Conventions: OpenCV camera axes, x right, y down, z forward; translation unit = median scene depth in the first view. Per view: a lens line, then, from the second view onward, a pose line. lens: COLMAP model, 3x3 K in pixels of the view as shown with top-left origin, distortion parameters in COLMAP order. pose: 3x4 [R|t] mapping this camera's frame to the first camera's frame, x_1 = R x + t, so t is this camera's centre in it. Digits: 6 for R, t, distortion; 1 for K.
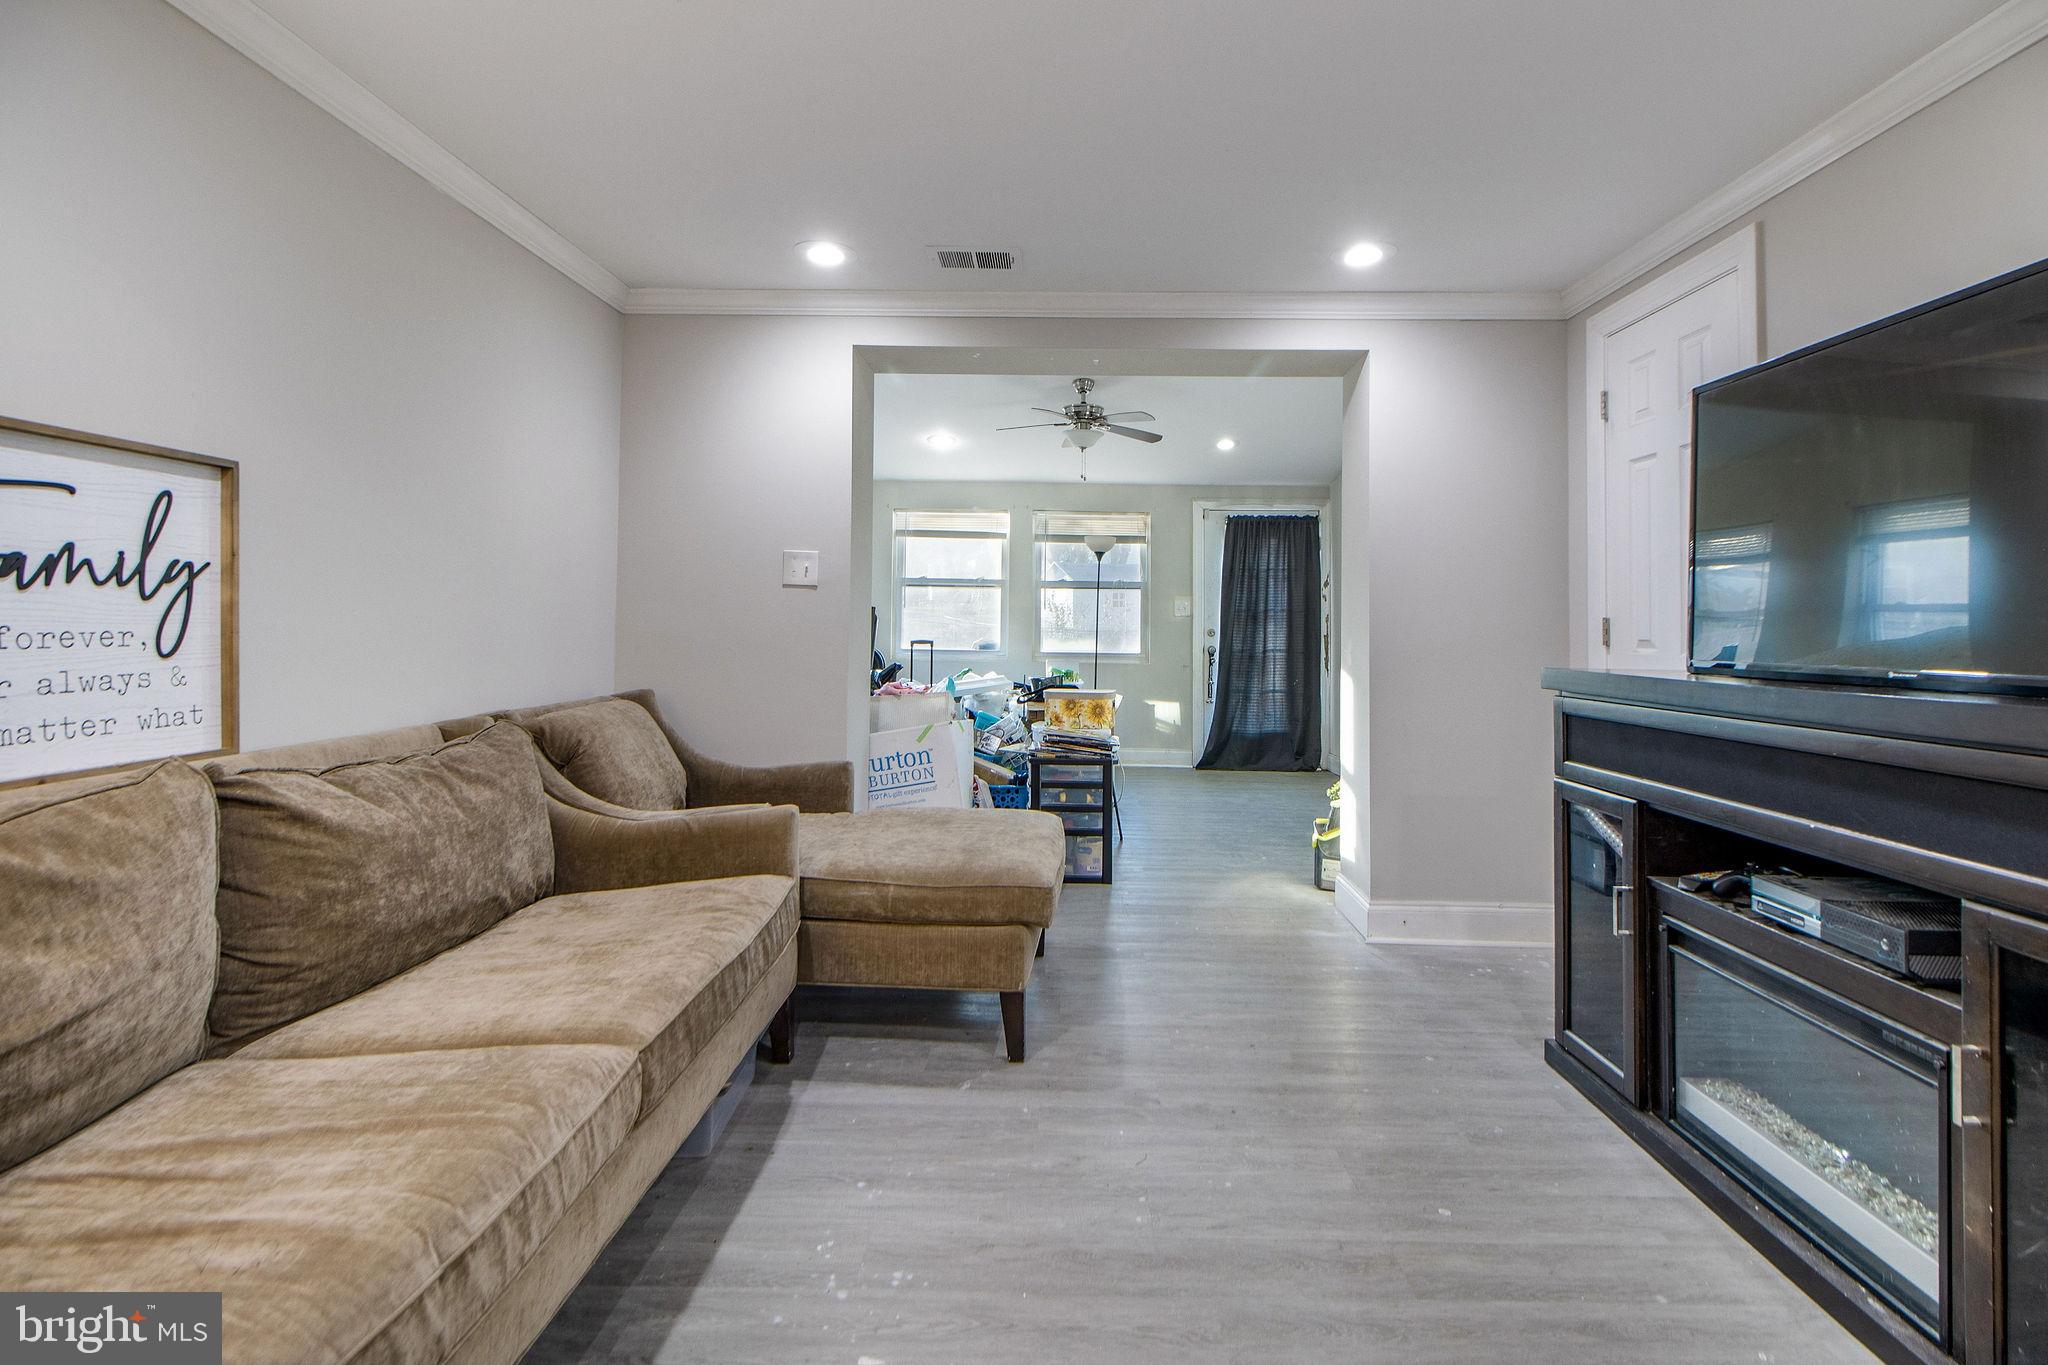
lens RADIAL K [[965.5, 0, 1021.4], [0, 965.5, 586.6], [0, 0, 1]] dist [-0.001329, -0.000762]
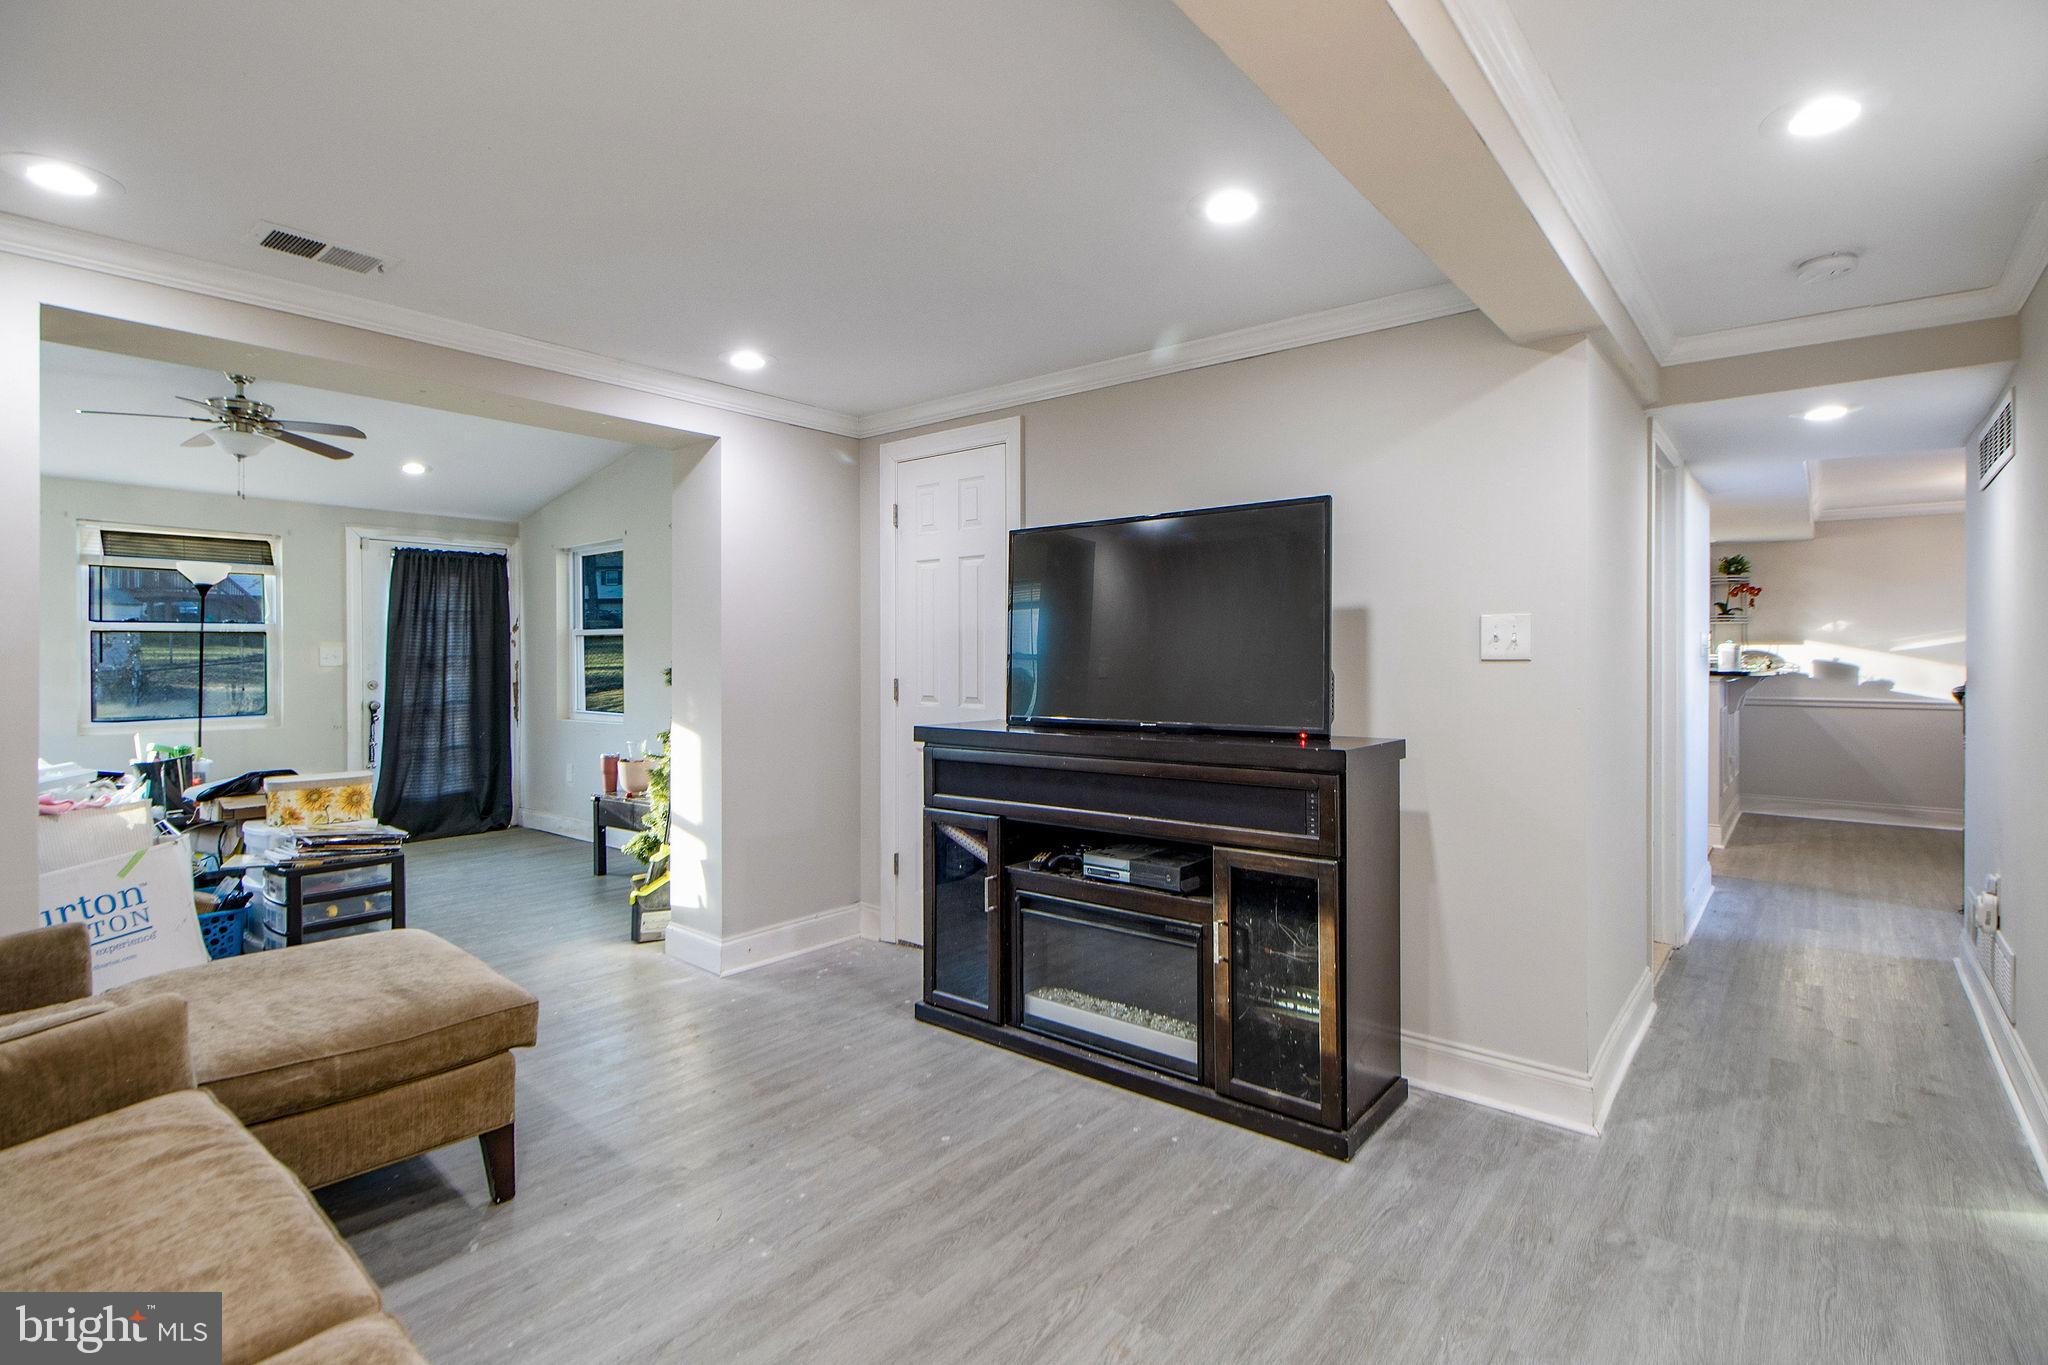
lens RADIAL K [[988.0, 0, 1025.2], [0, 988.0, 647.6], [0, 0, 1]] dist [0.035729, -0.026972]
pose [[0.615190, -0.011303, 0.788298, -0.444195], [-0.018742, 0.999405, 0.028956, -0.066850], [-0.788156, -0.032588, 0.614612, 0.050195]]
